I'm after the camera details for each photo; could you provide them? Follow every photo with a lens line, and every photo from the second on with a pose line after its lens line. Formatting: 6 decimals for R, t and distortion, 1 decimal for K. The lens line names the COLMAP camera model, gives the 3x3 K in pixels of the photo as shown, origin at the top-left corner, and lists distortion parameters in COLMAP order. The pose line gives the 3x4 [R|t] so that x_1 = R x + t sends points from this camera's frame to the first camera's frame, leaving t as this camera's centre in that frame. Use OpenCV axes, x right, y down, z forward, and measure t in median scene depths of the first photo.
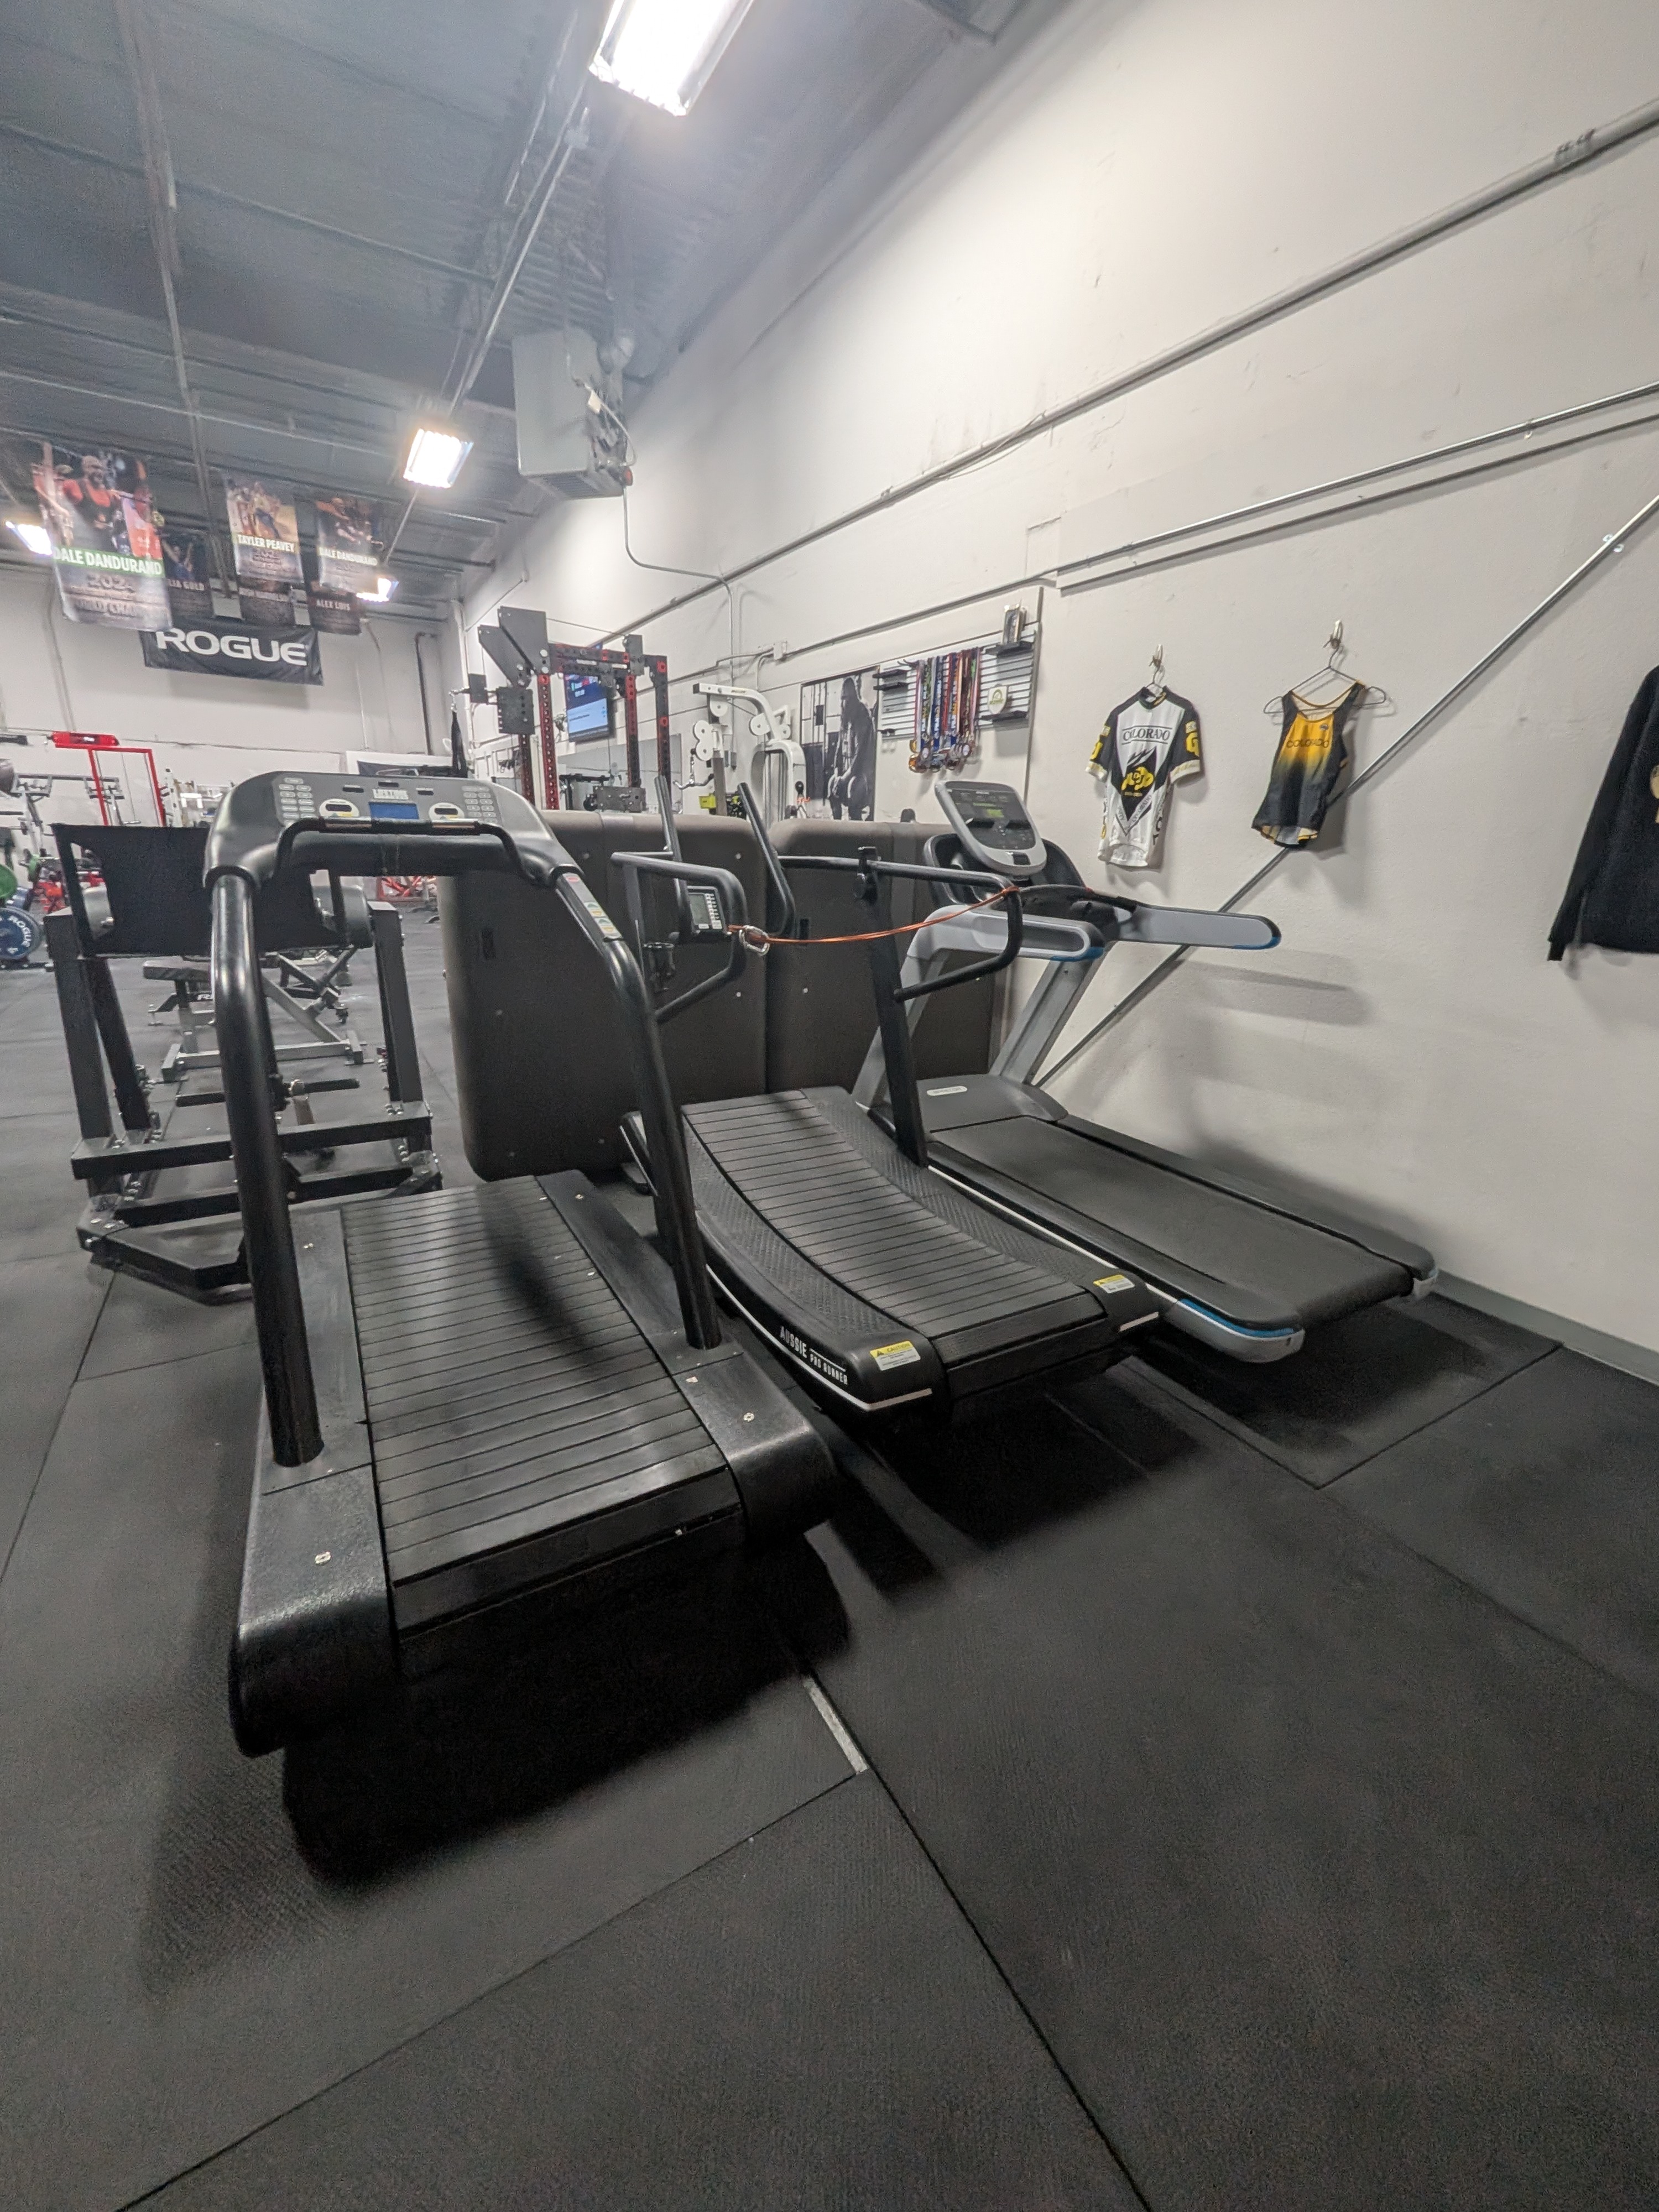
lens RADIAL K [[884.0, 0, 823.8], [0, 884.0, 1109.5], [0, 0, 1]] dist [0.005757, -0.000976]
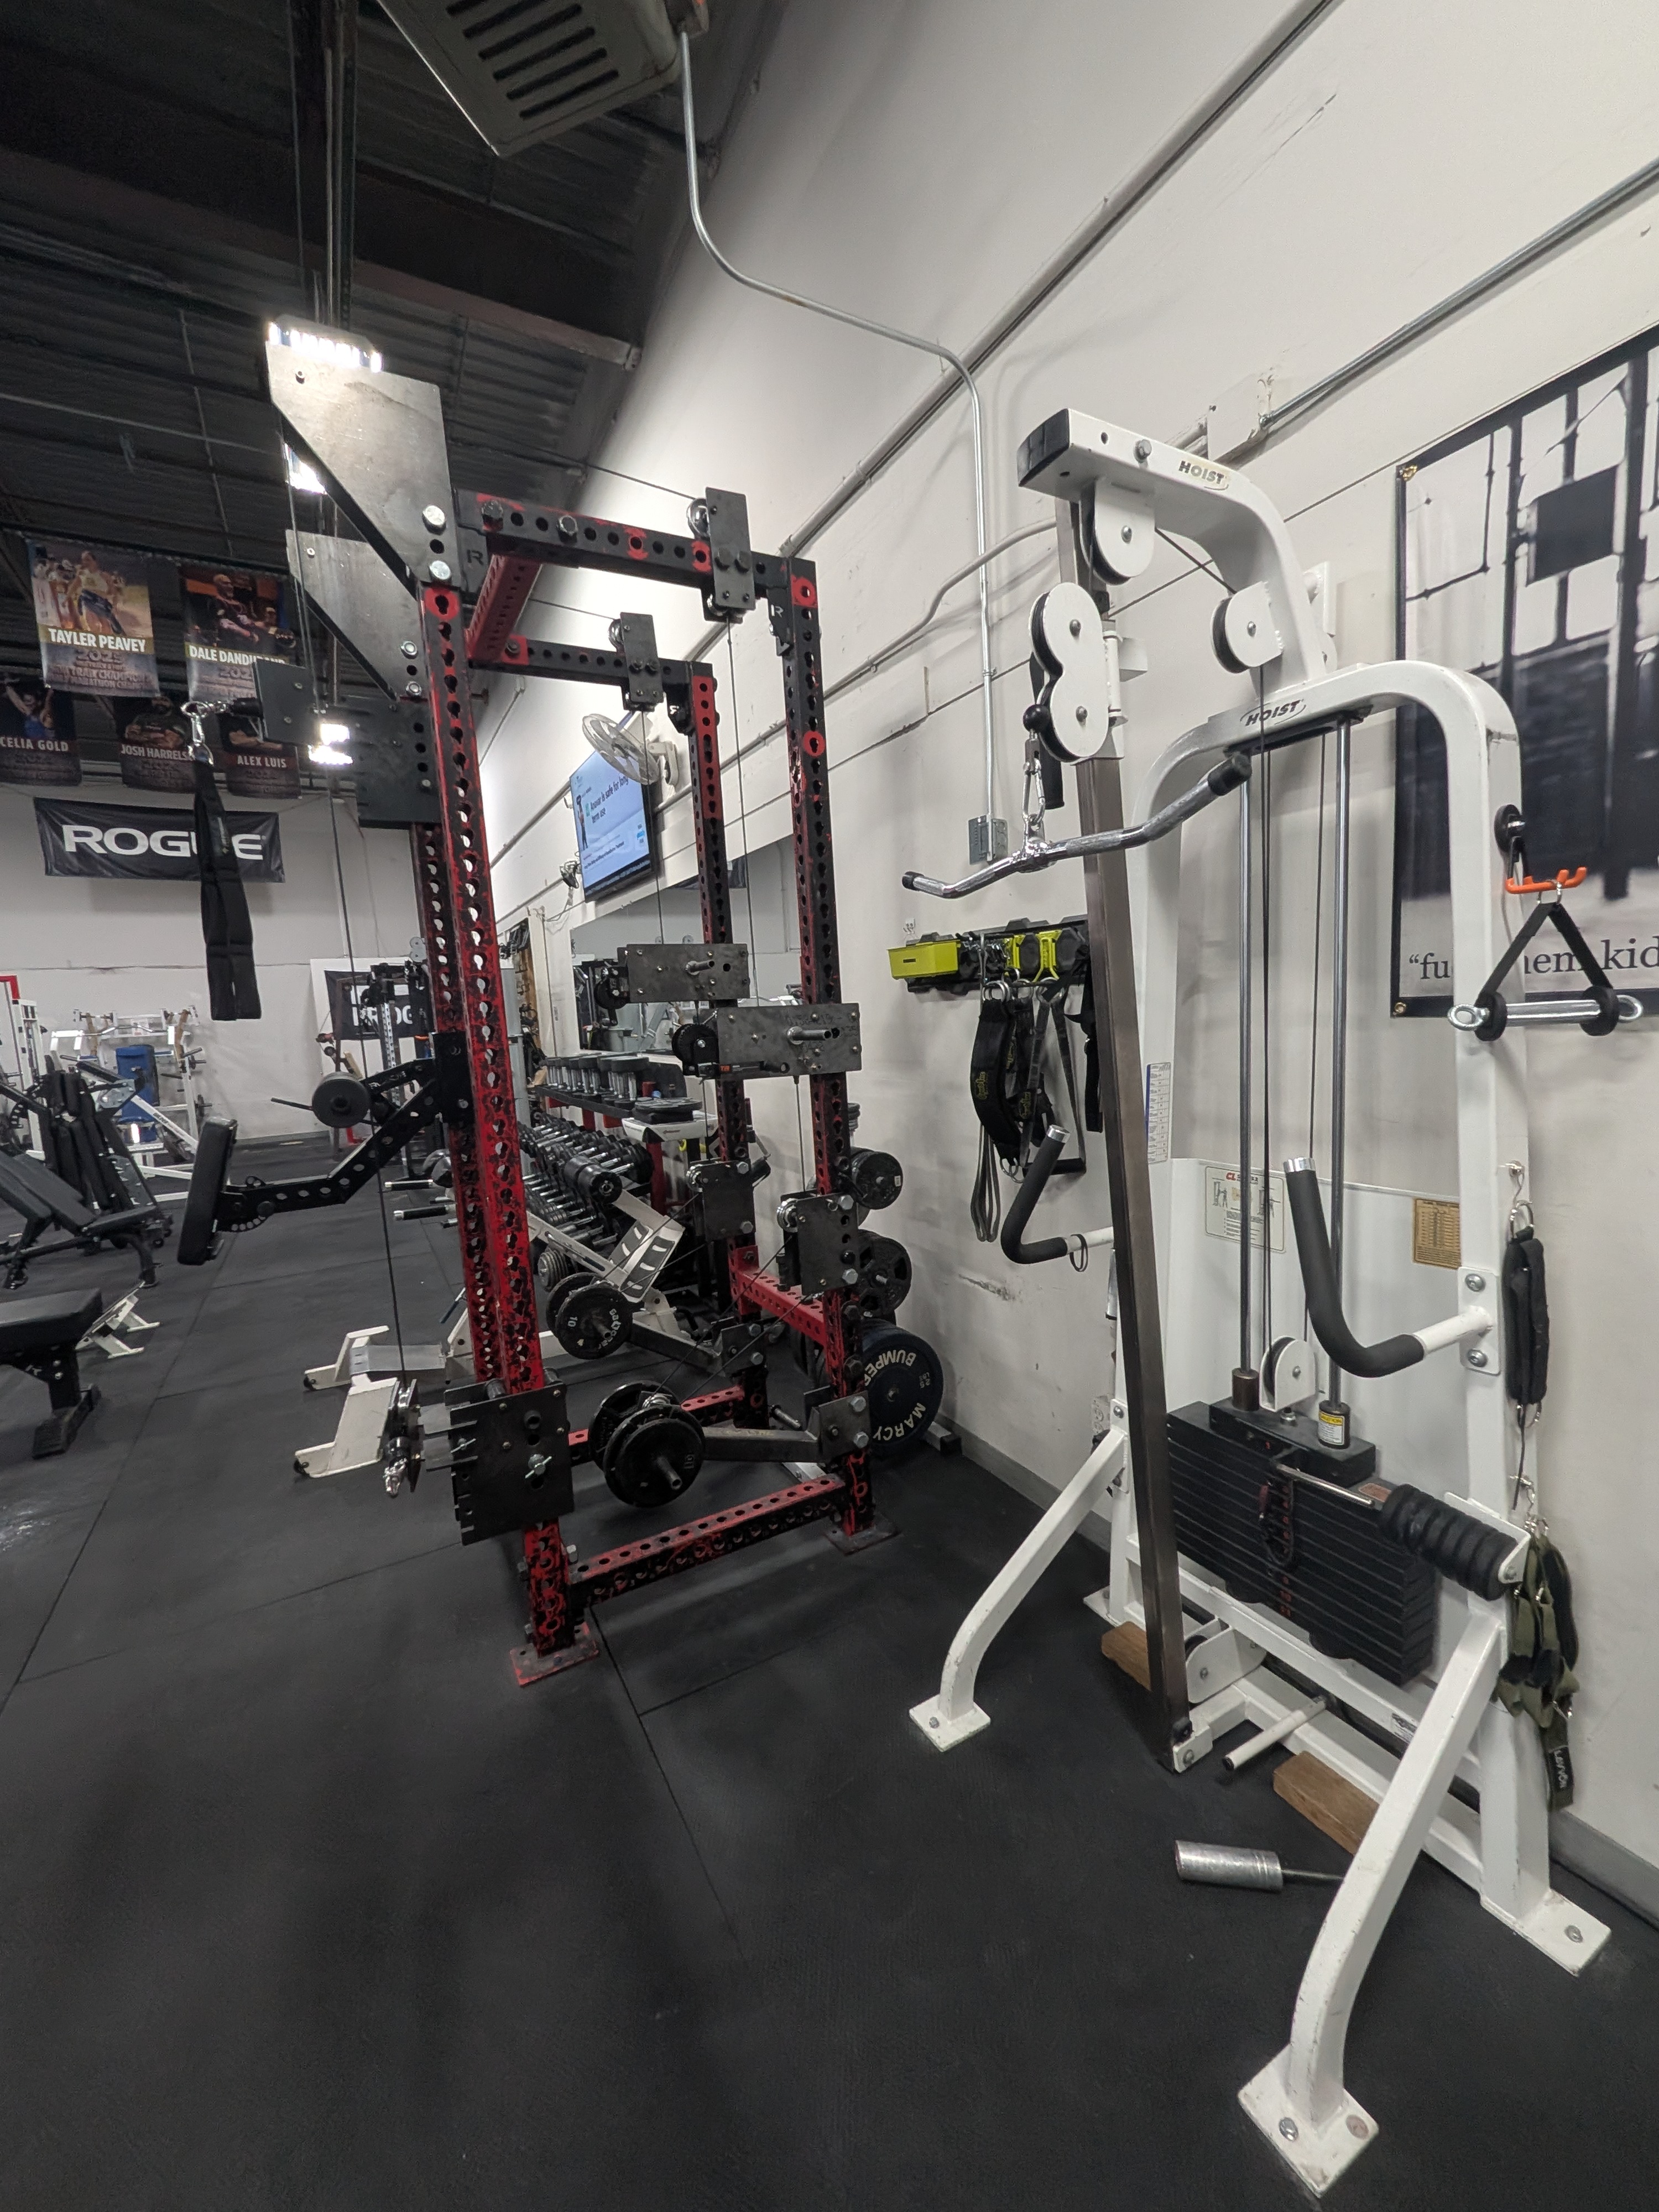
lens RADIAL K [[878.6, 0, 828.1], [0, 878.6, 1108.3], [0, 0, 1]] dist [0.008479, -0.002436]
pose [[0.996381, -0.076652, -0.036747, -0.207847], [0.068169, 0.978774, -0.193274, -0.280741], [0.050782, 0.190069, 0.980456, 0.833523]]
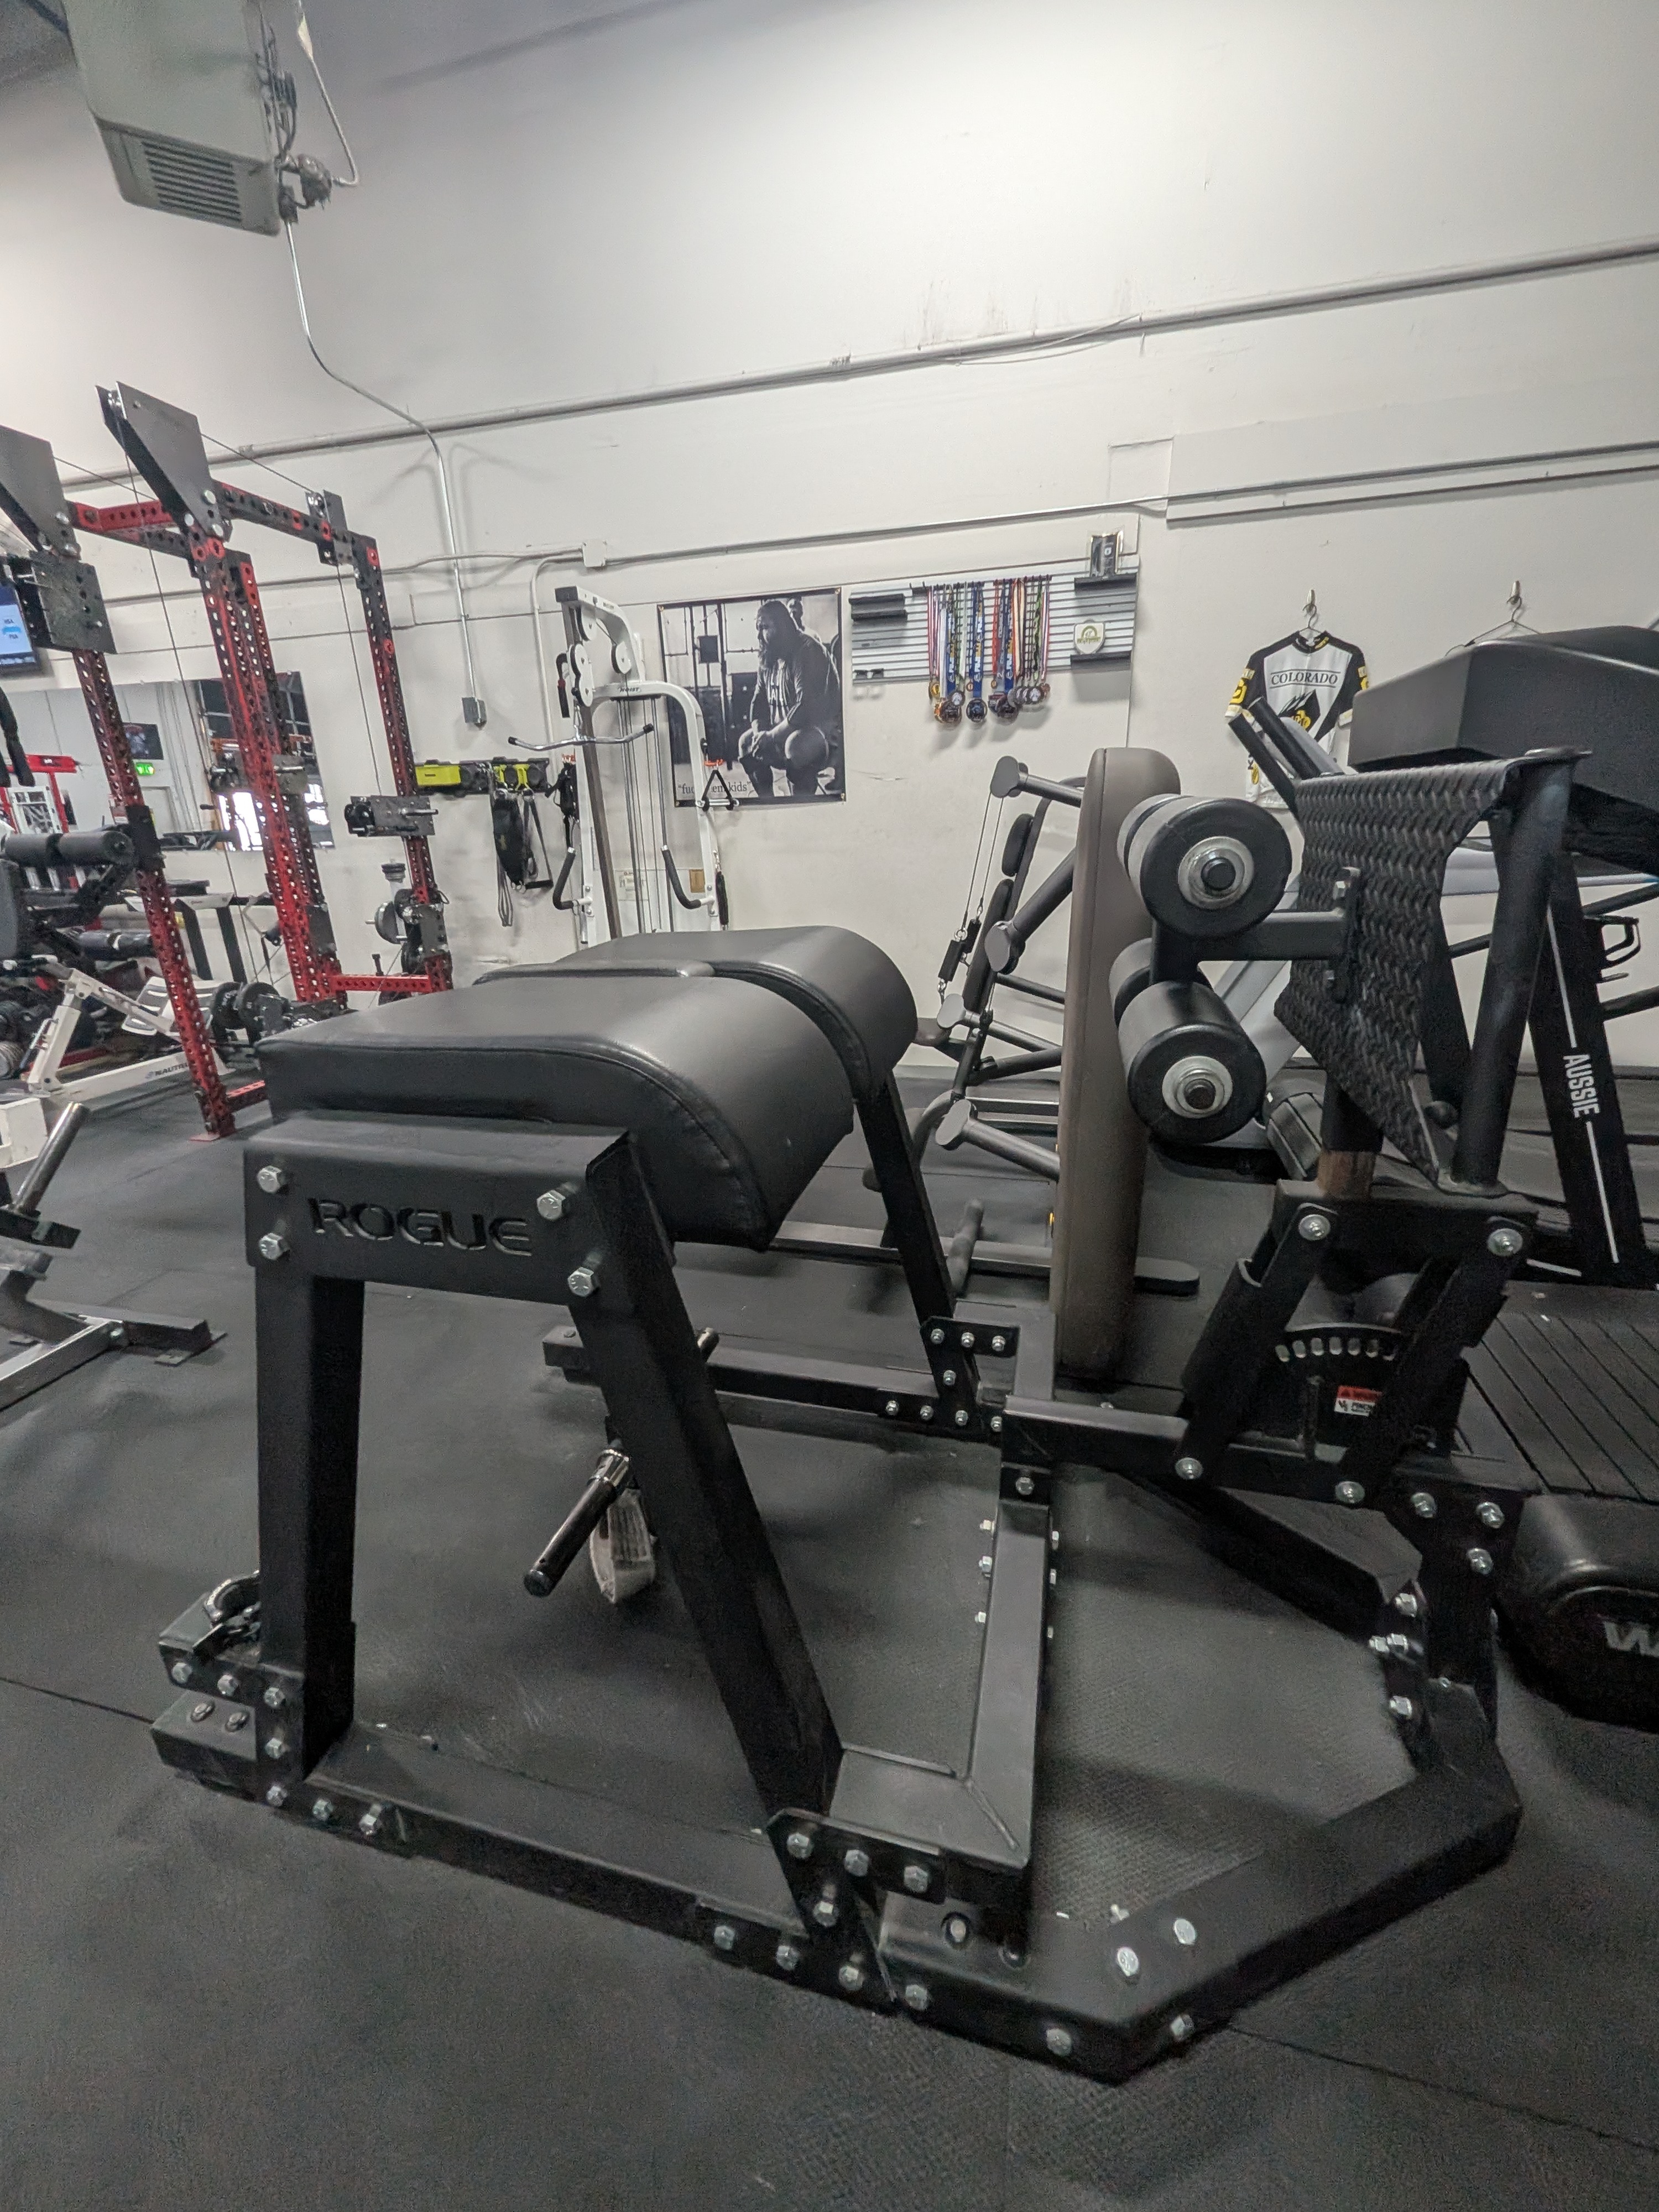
lens RADIAL K [[884.0, 0, 823.8], [0, 884.0, 1109.5], [0, 0, 1]] dist [0.005757, -0.000976]
pose [[0.702024, -0.271539, 0.658353, -0.562897], [0.262646, 0.958007, 0.115064, -0.138195], [-0.661951, 0.092136, 0.743862, 0.430879]]
